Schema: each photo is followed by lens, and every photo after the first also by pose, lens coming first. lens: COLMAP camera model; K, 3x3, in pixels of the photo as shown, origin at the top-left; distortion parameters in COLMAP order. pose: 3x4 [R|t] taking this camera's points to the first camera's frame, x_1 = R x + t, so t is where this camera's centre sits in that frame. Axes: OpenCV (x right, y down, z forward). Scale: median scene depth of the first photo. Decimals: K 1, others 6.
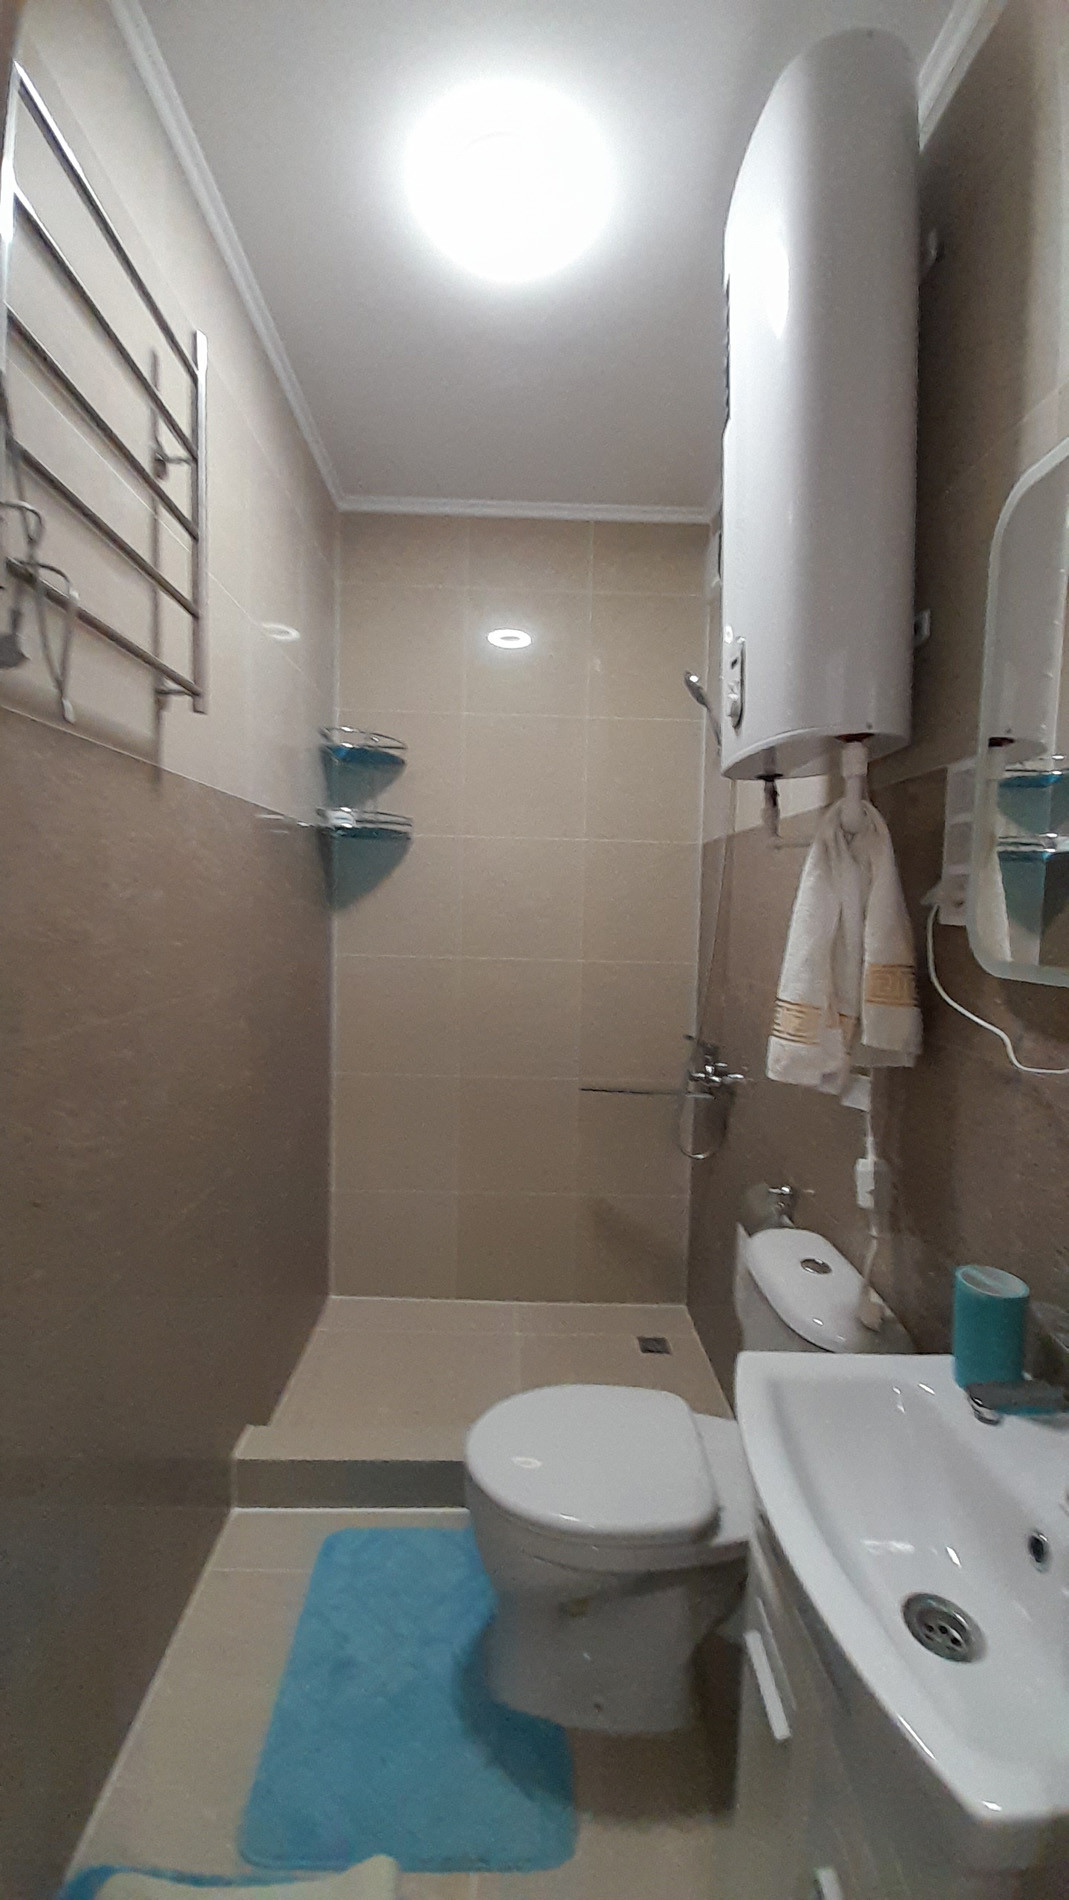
lens RADIAL K [[742.8, 0, 543.4], [0, 742.8, 935.8], [0, 0, 1]] dist [-0.000394, -0.008727]
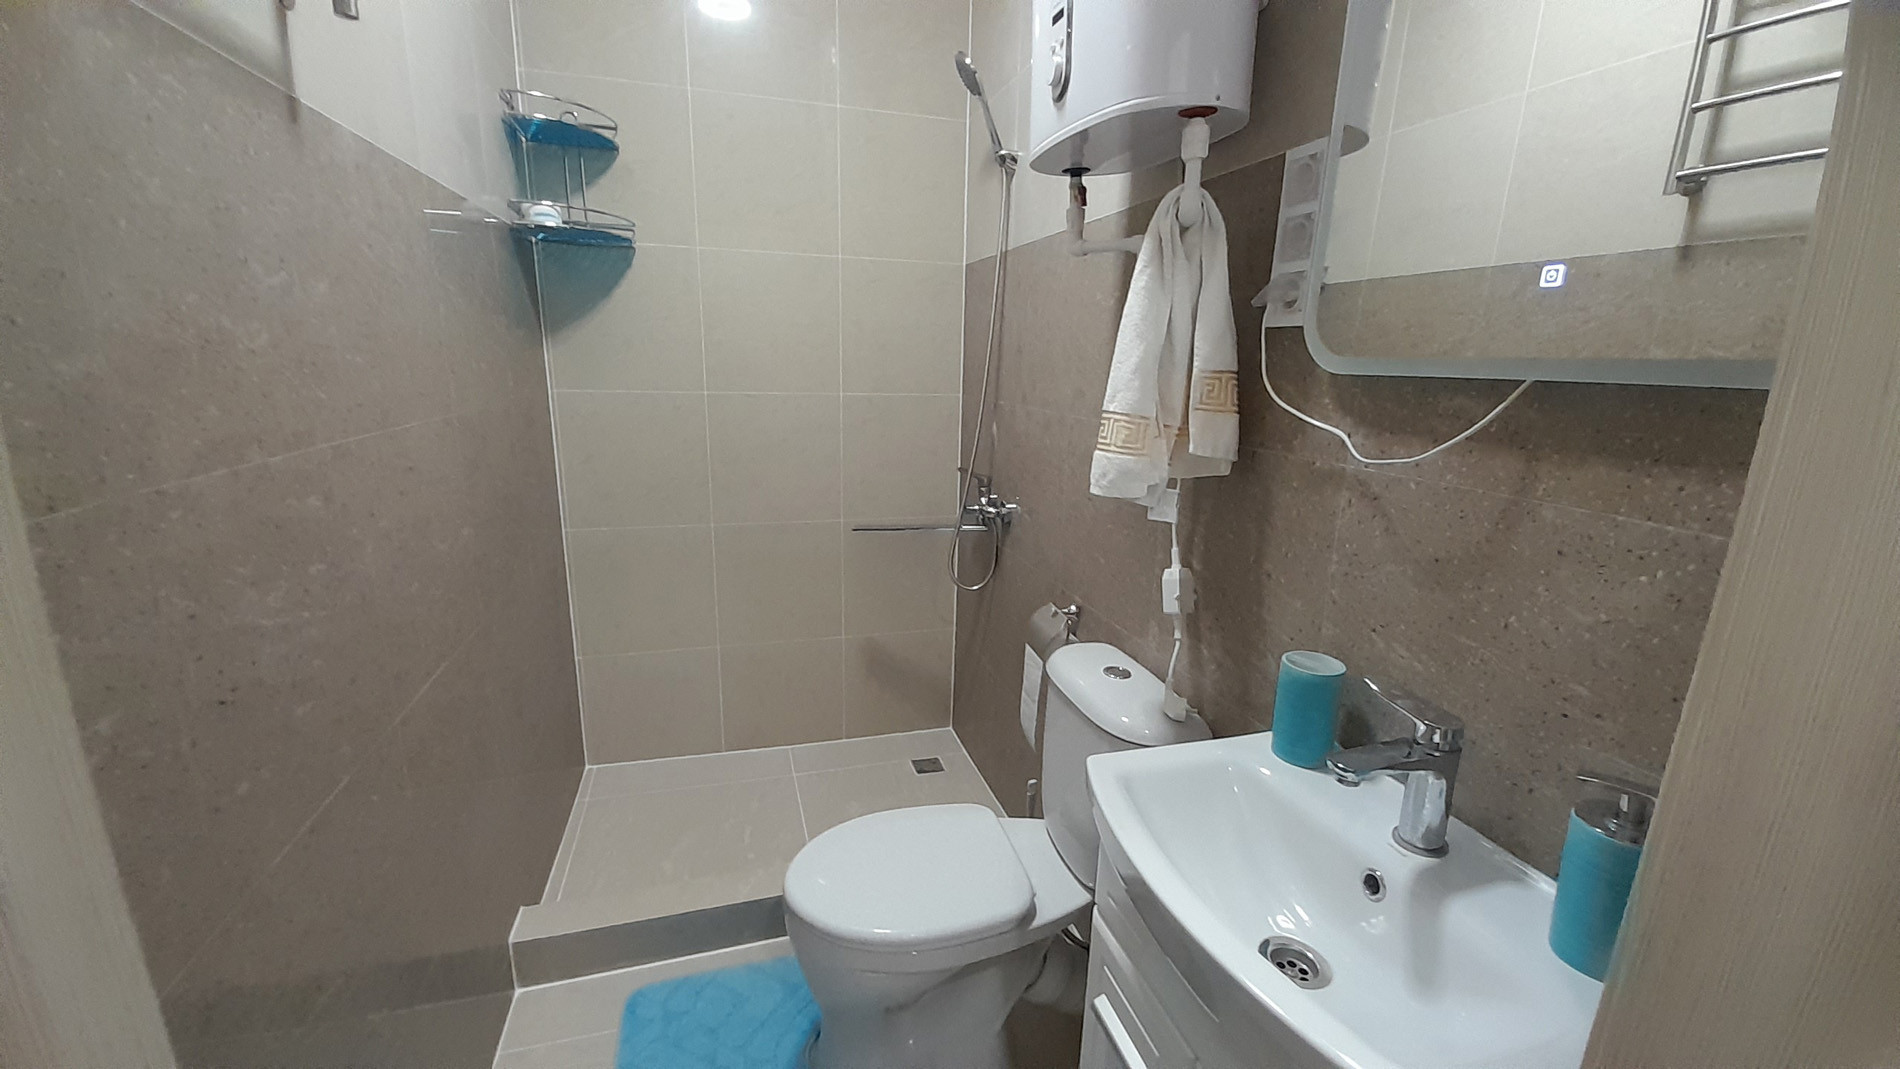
lens RADIAL K [[742.8, 0, 944.8], [0, 742.8, 534.9], [0, 0, 1]] dist [-0.000394, -0.008727]
pose [[0.967306, -0.064456, 0.245286, -0.112256], [0.015454, 0.980348, 0.196672, 0.045556], [-0.253142, -0.186451, 0.949292, 0.105668]]
